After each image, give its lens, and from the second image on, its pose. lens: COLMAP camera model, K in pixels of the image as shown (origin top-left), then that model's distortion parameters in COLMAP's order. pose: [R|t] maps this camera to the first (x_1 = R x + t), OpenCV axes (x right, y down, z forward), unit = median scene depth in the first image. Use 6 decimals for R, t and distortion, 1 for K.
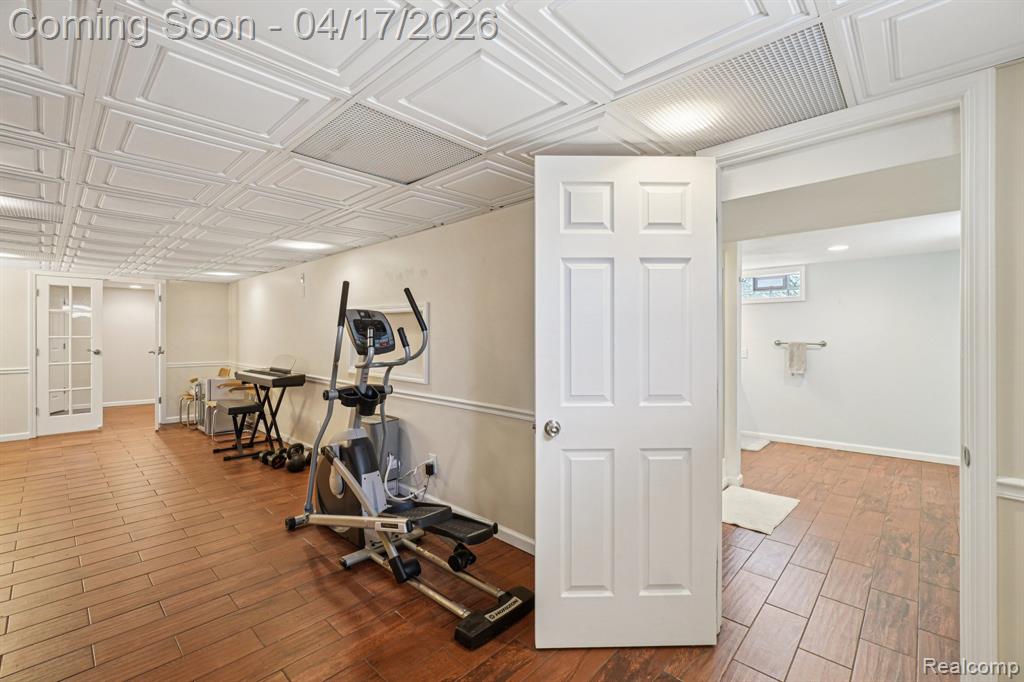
lens RADIAL K [[443.0, 0, 512.4], [0, 443.0, 340.0], [0, 0, 1]] dist [0.001089, 0.000748]
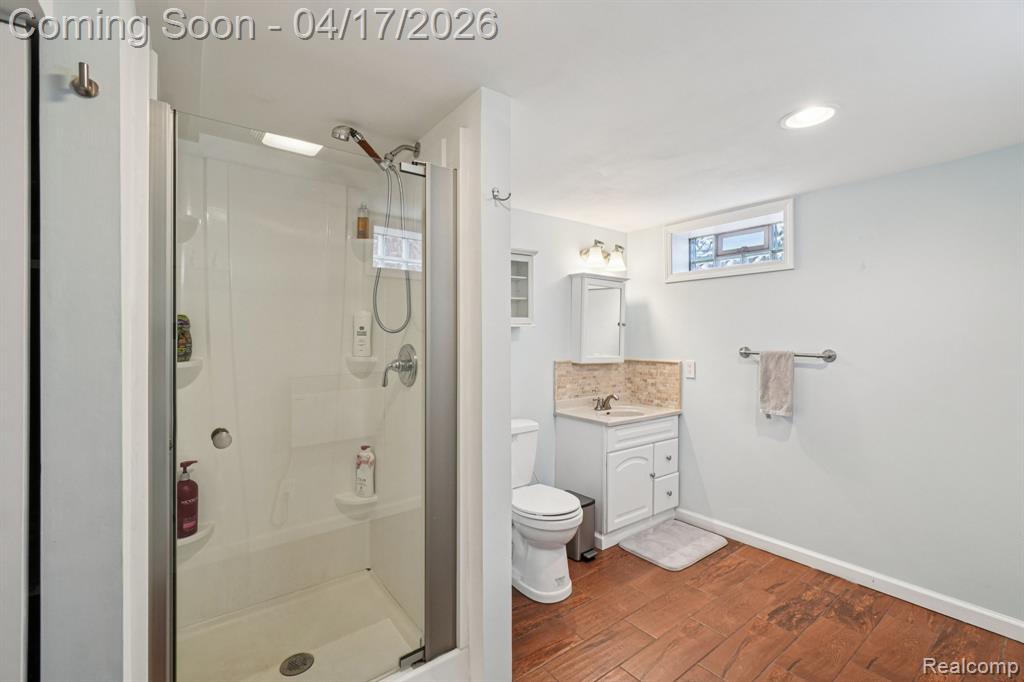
lens RADIAL K [[443.0, 0, 512.0], [0, 443.0, 337.7], [0, 0, 1]] dist [0.001089, 0.000748]
pose [[0.985515, 0.000121, -0.169586, 0.432372], [-0.001231, 0.999979, -0.006440, -0.006846], [0.169581, 0.006556, 0.985494, 0.457291]]
